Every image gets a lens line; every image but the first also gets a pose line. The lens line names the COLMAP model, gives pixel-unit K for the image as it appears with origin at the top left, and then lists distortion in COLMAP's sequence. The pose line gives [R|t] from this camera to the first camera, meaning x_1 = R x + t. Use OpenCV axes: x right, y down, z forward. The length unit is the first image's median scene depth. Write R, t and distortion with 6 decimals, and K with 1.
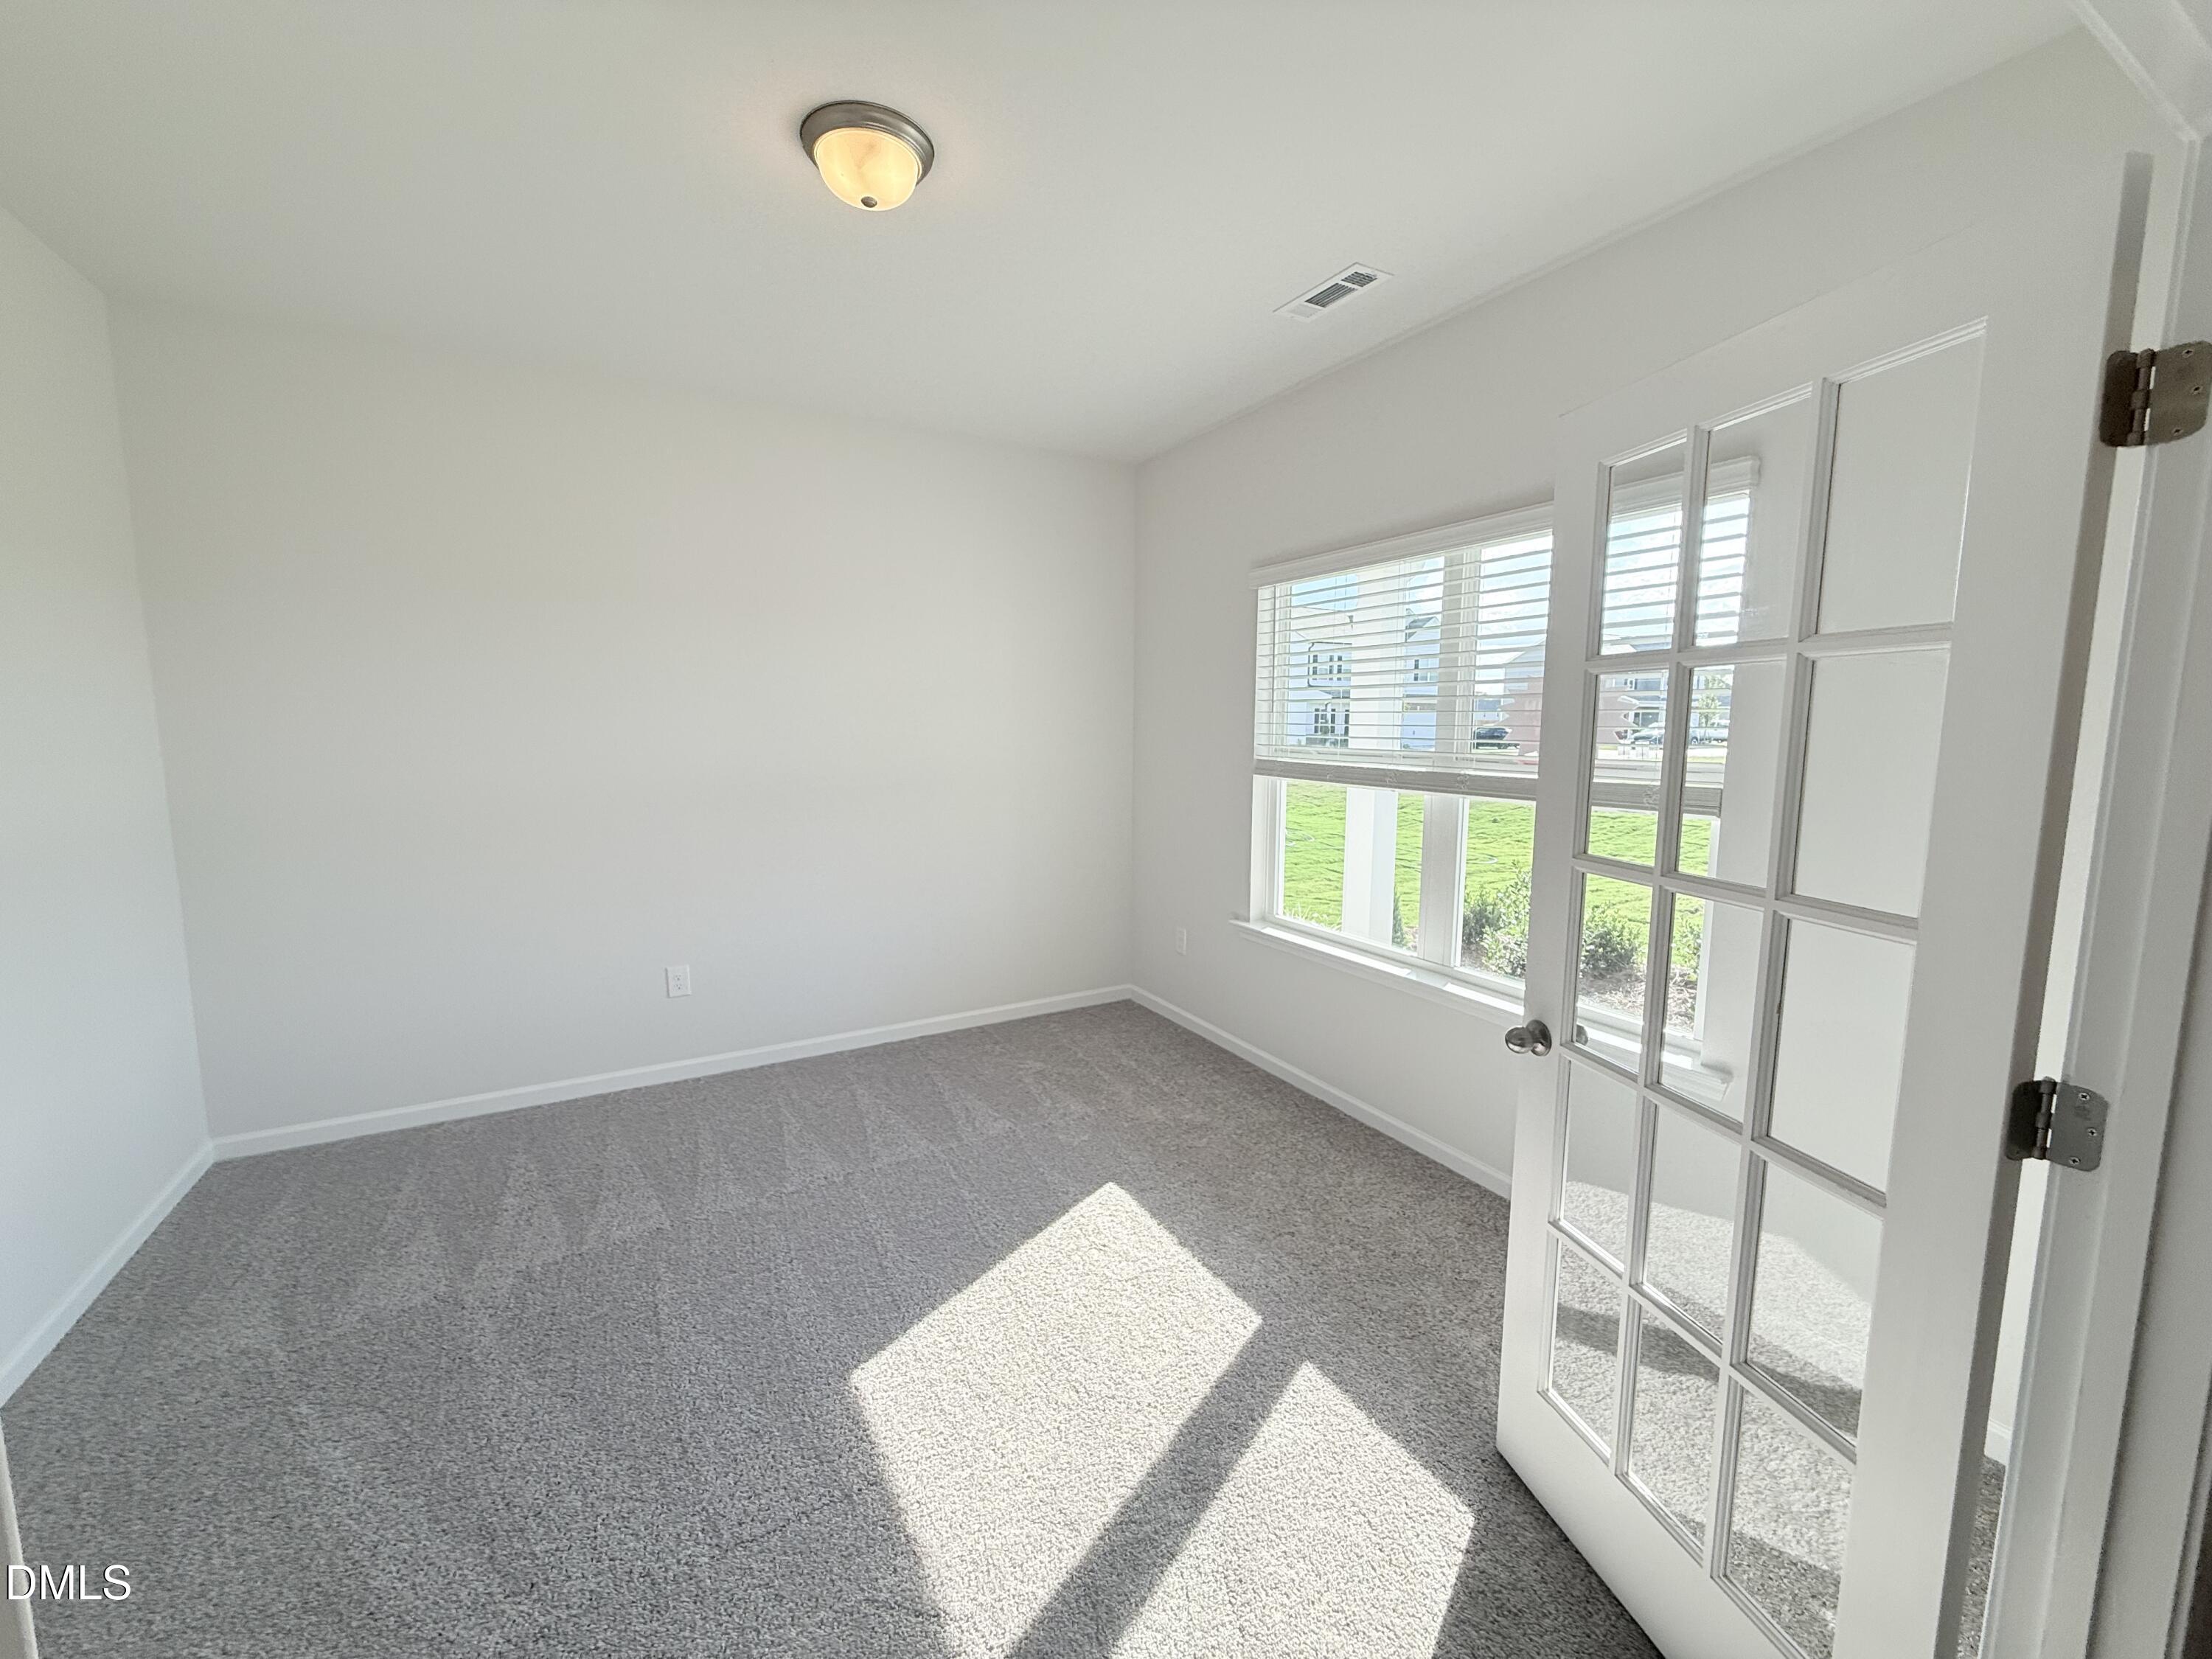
lens RADIAL K [[884.7, 0, 1108.7], [0, 884.7, 840.8], [0, 0, 1]] dist [0.001893, 0.000173]
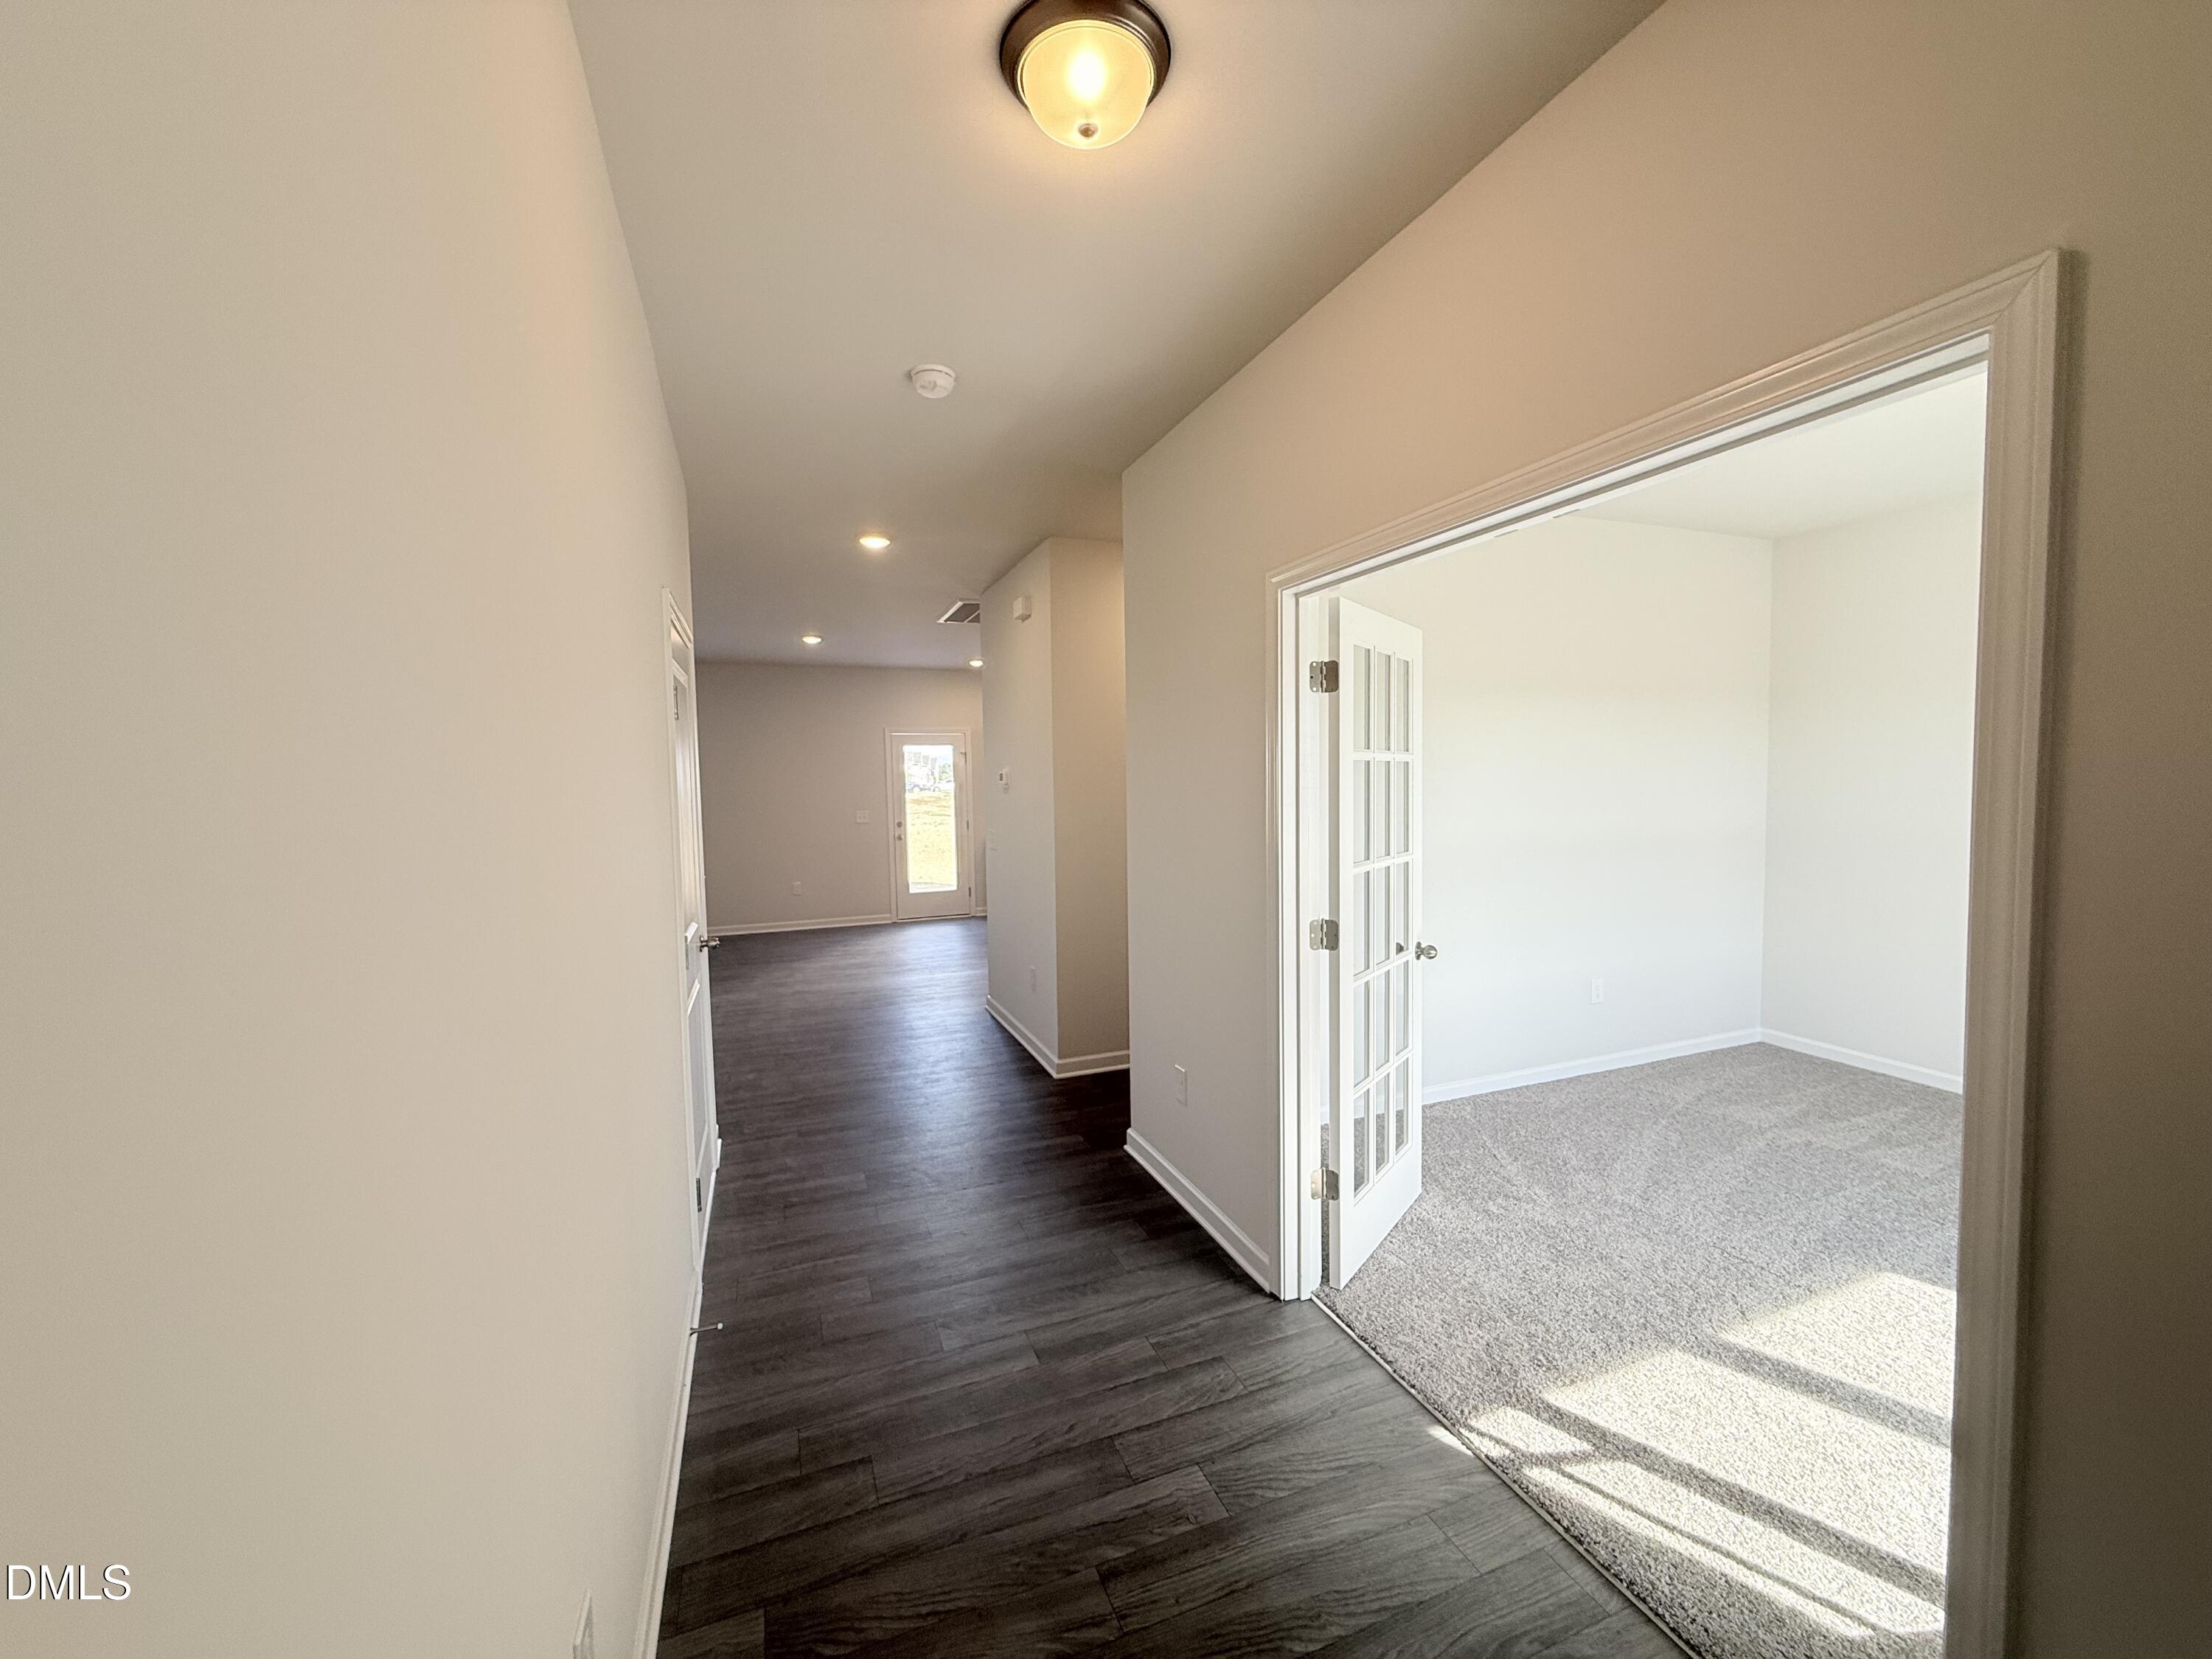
lens RADIAL K [[884.7, 0, 1103.4], [0, 884.7, 831.1], [0, 0, 1]] dist [0.001893, 0.000173]
pose [[-0.140924, 0.059954, -0.988203, 0.977908], [-0.122497, 0.989439, 0.077498, -0.005749], [0.982413, 0.131973, -0.132091, -0.050510]]
